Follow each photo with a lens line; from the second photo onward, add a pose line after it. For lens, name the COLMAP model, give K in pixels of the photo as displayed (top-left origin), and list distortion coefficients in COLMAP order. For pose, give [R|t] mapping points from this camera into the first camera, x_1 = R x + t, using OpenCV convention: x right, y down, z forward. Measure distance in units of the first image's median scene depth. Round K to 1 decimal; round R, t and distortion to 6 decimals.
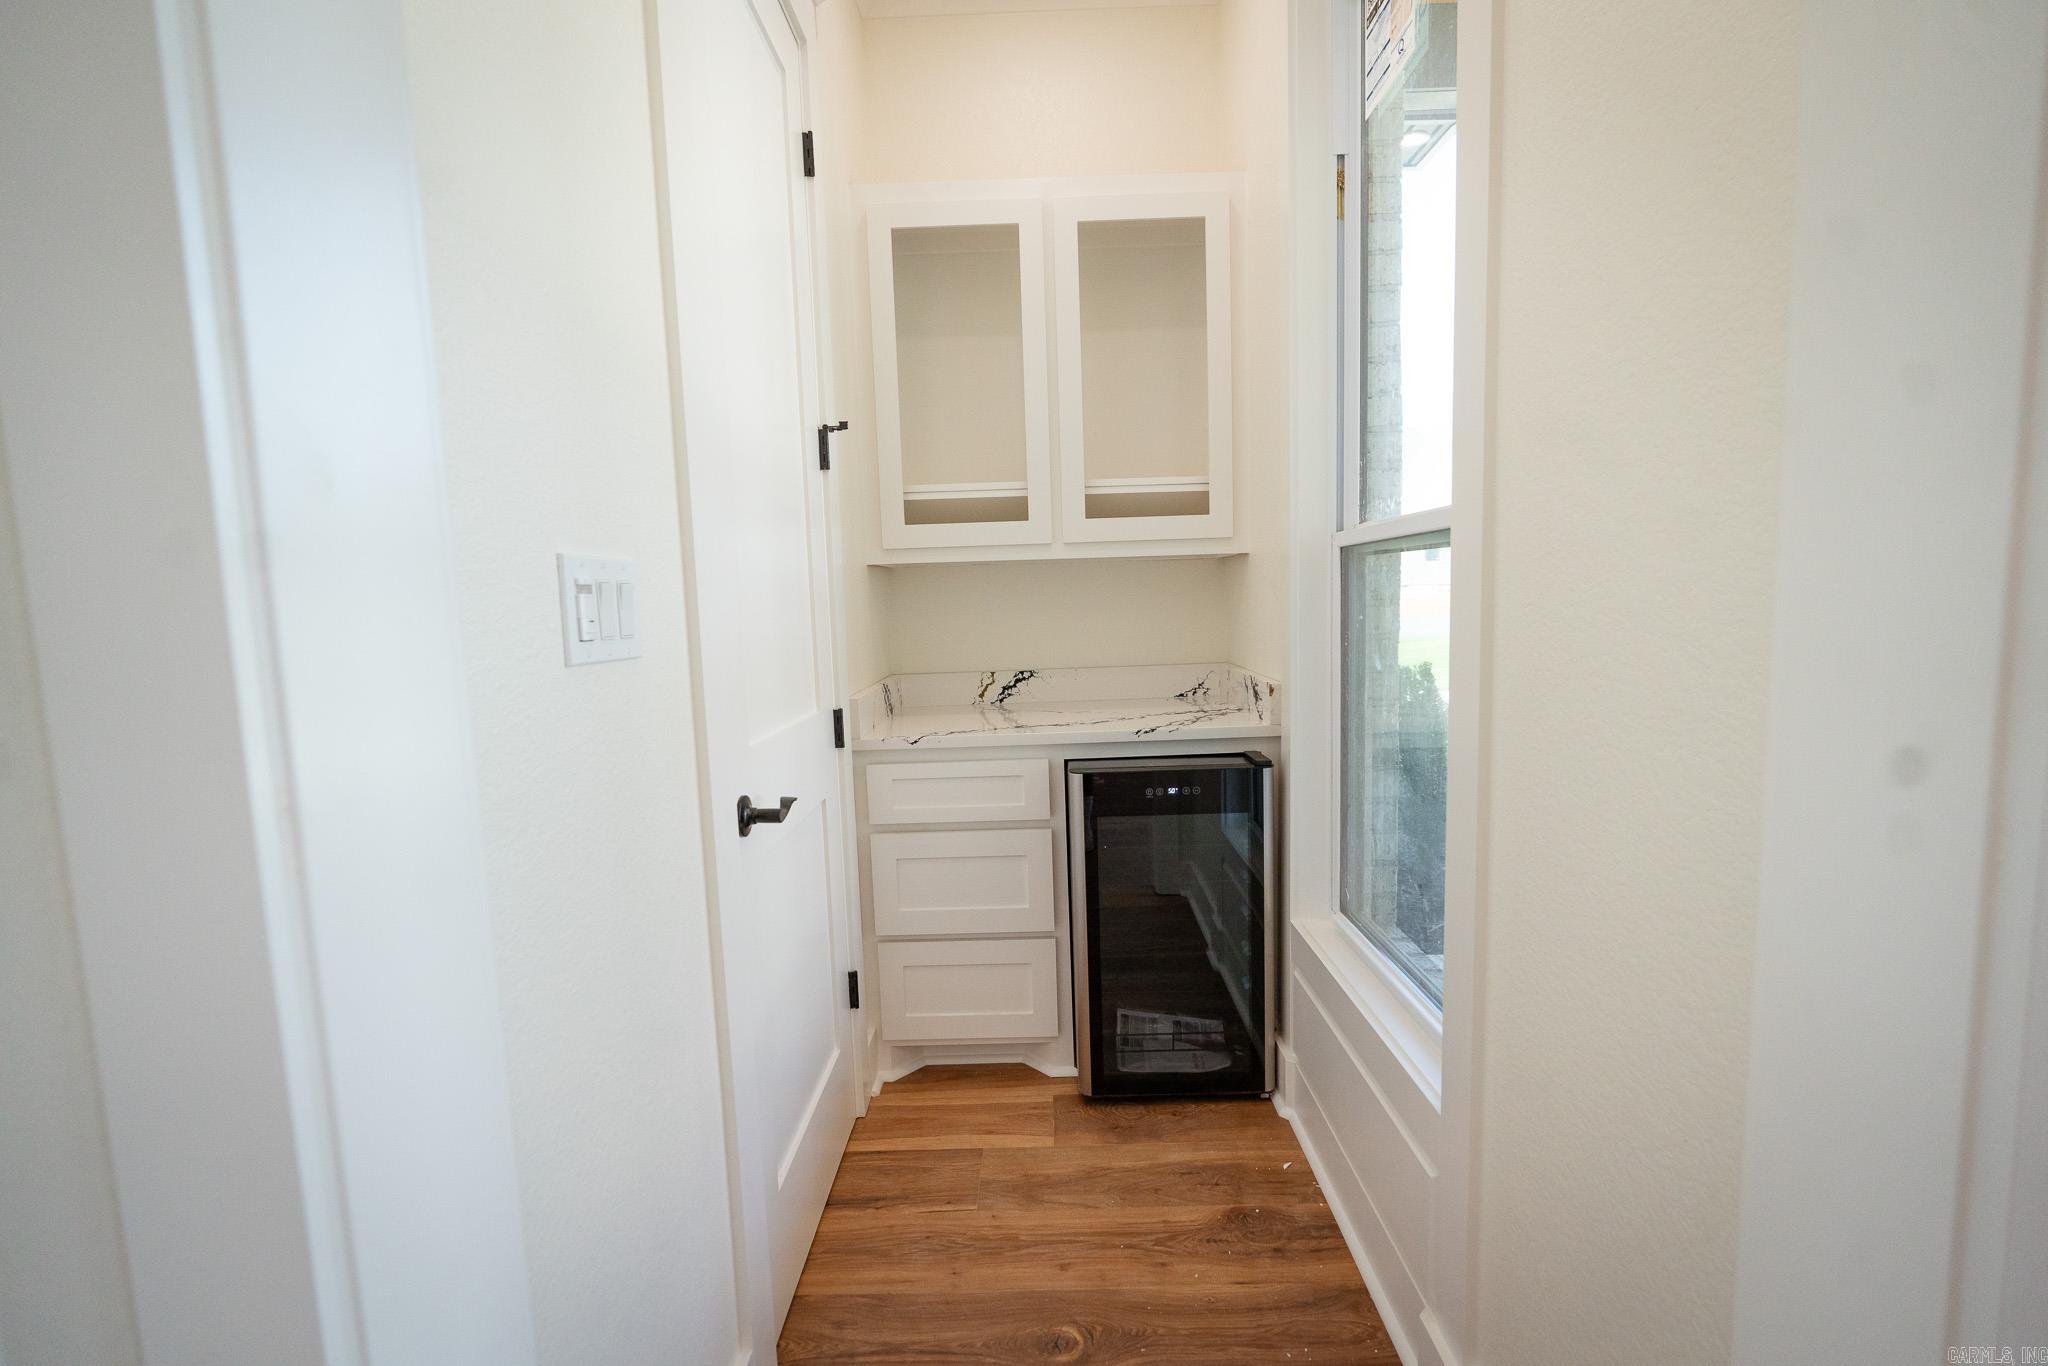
lens RADIAL K [[889.4, 0, 1015.9], [0, 889.4, 684.2], [0, 0, 1]] dist [-0.009732, 0.001632]
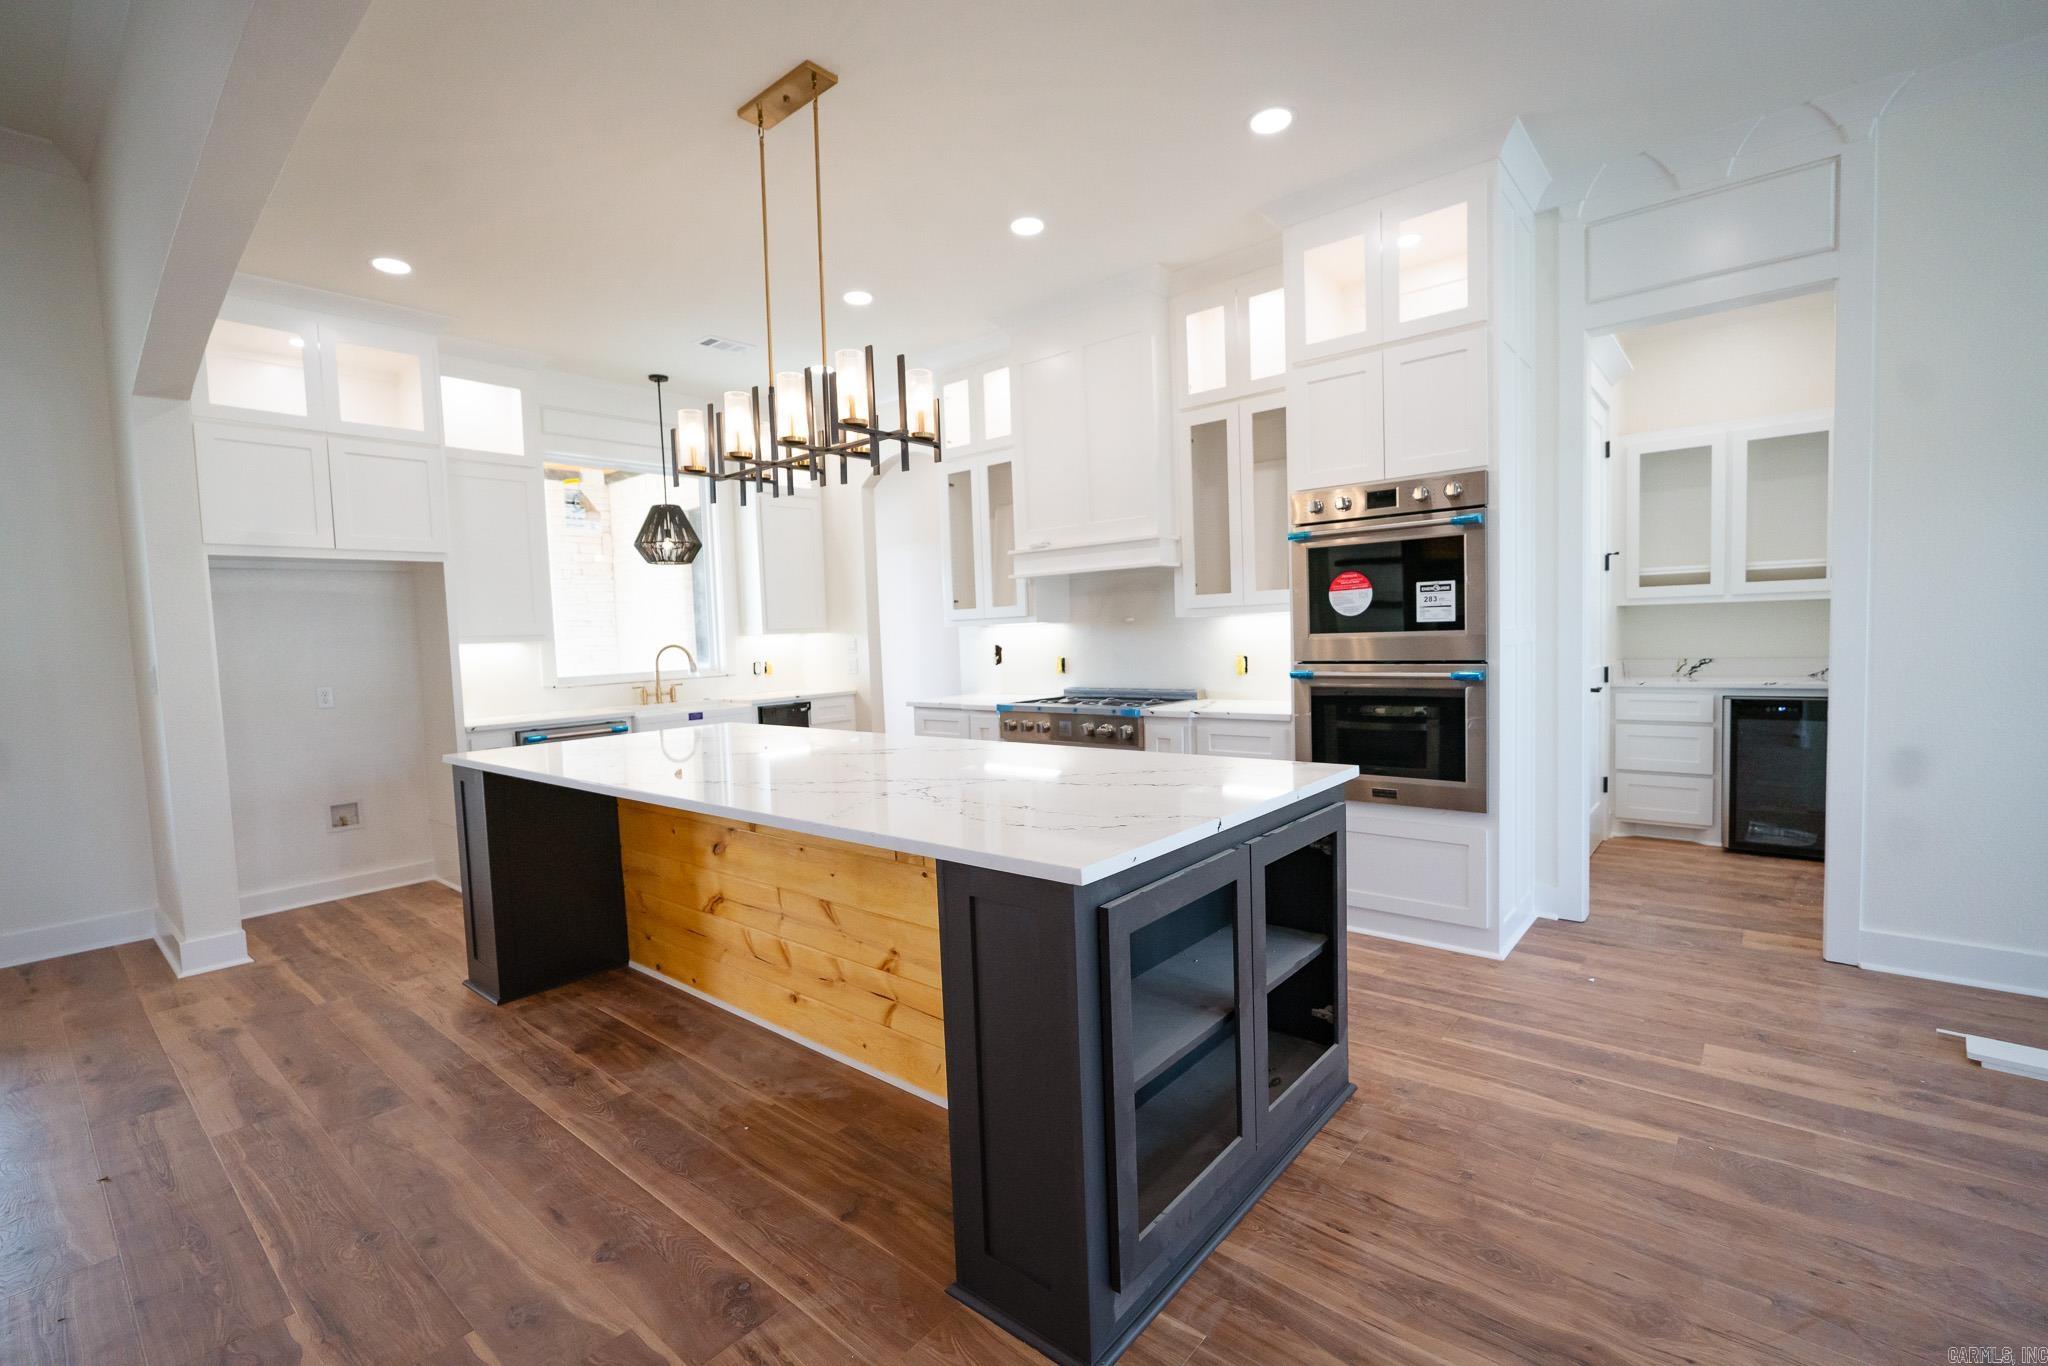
lens RADIAL K [[889.4, 0, 1036.2], [0, 889.4, 685.7], [0, 0, 1]] dist [-0.009732, 0.001632]
pose [[0.785490, 0.045585, -0.617193, 0.068936], [-0.055608, 0.998448, 0.002974, 0.146370], [0.616371, 0.031985, 0.786806, -1.725321]]
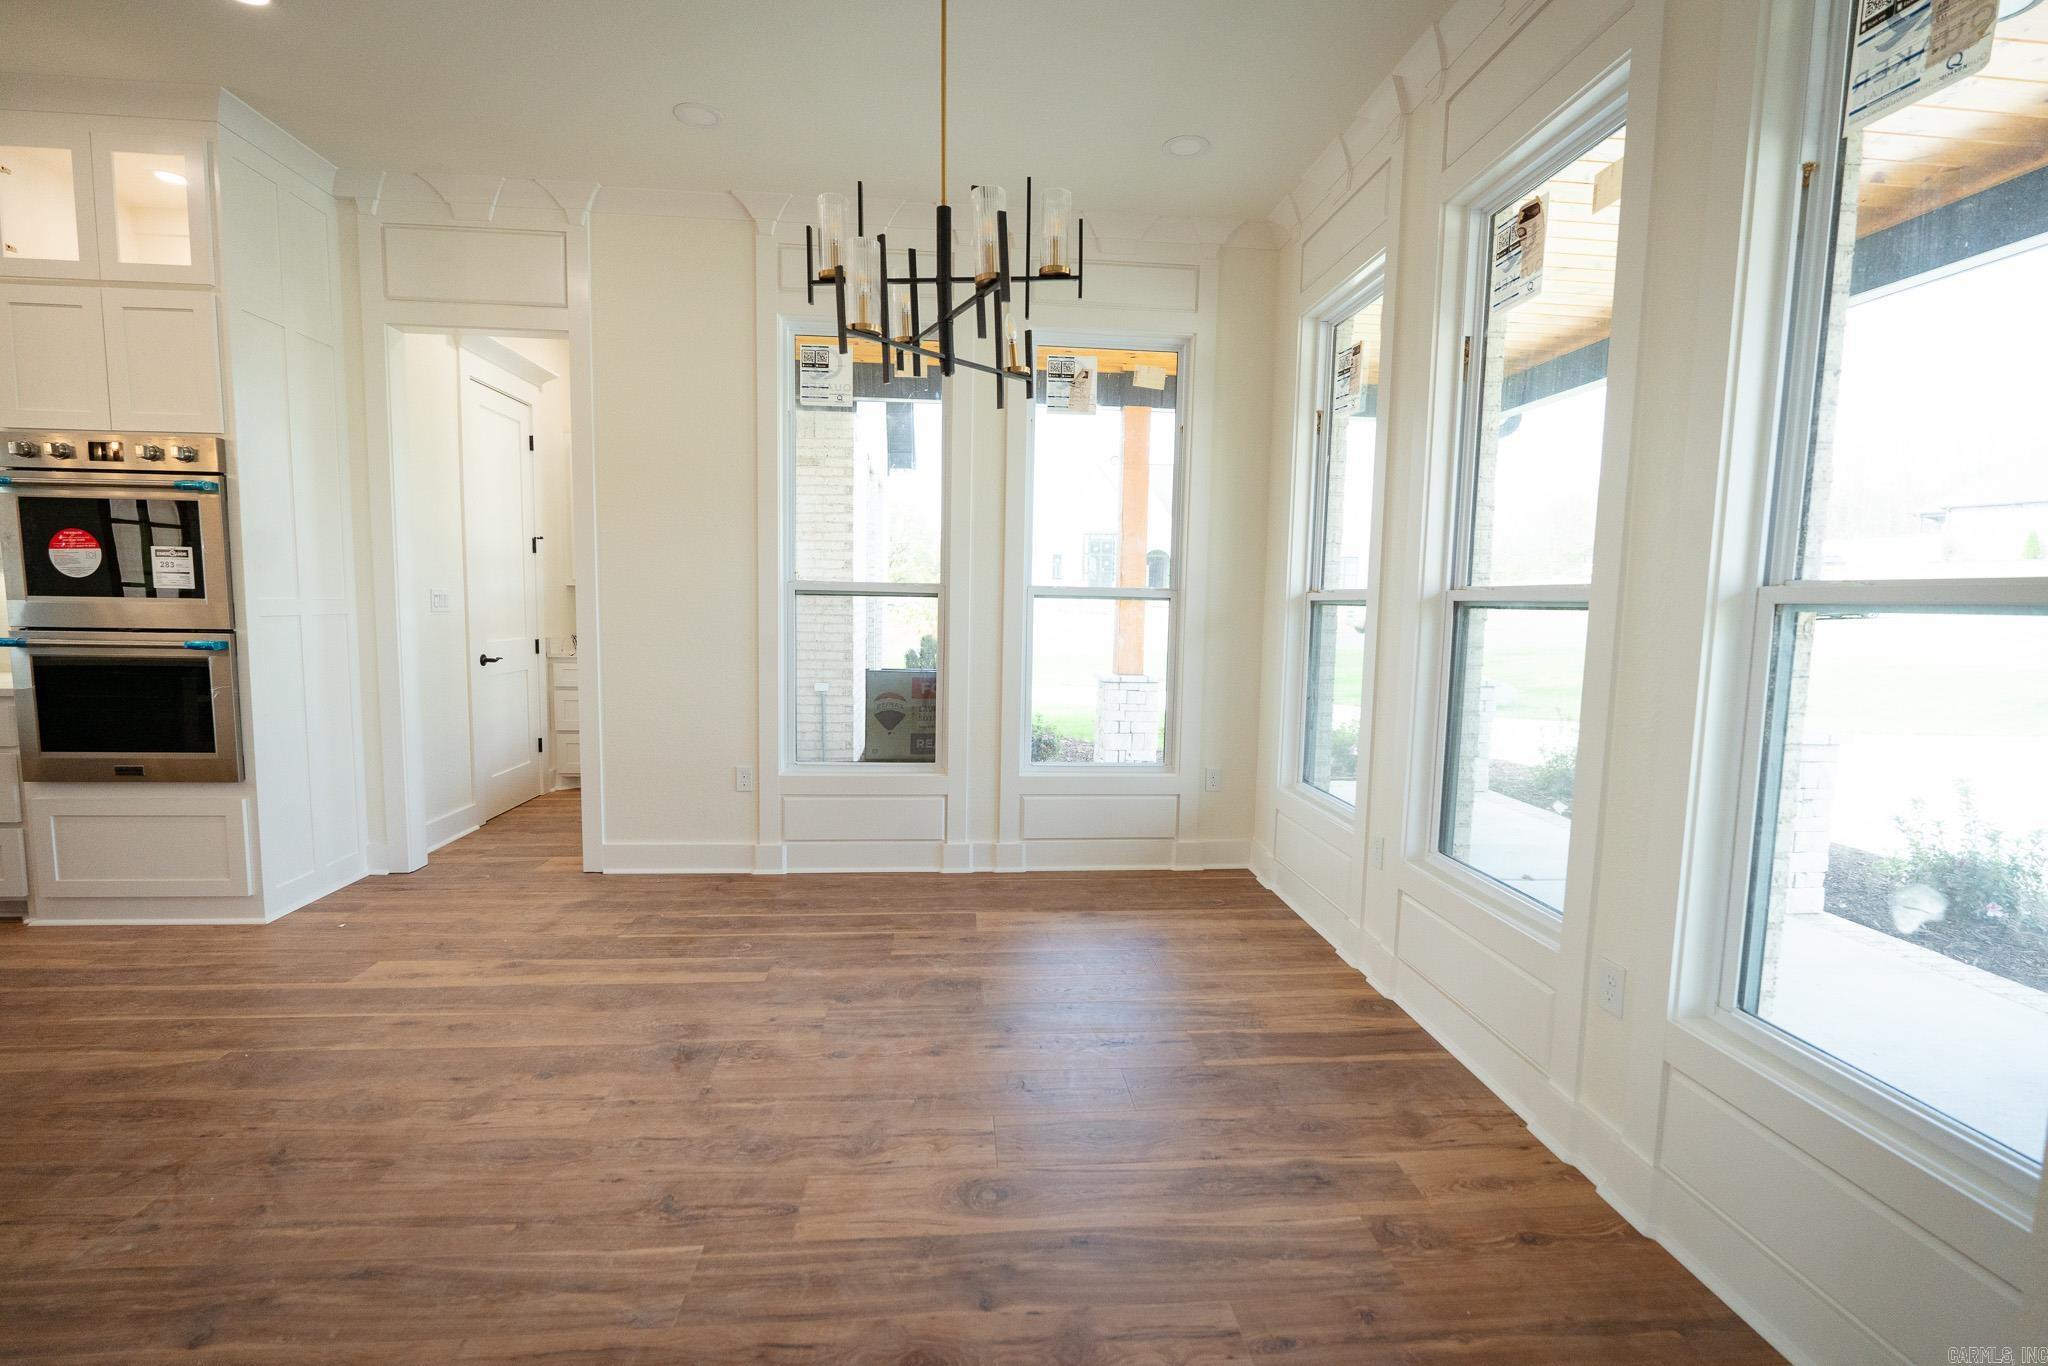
lens RADIAL K [[889.4, 0, 1027.1], [0, 889.4, 687.2], [0, 0, 1]] dist [-0.009732, 0.001632]
pose [[0.991582, 0.042617, 0.122268, 0.879628], [-0.042347, 0.999091, -0.004808, 0.113144], [-0.122362, -0.000411, 0.992486, -1.724397]]
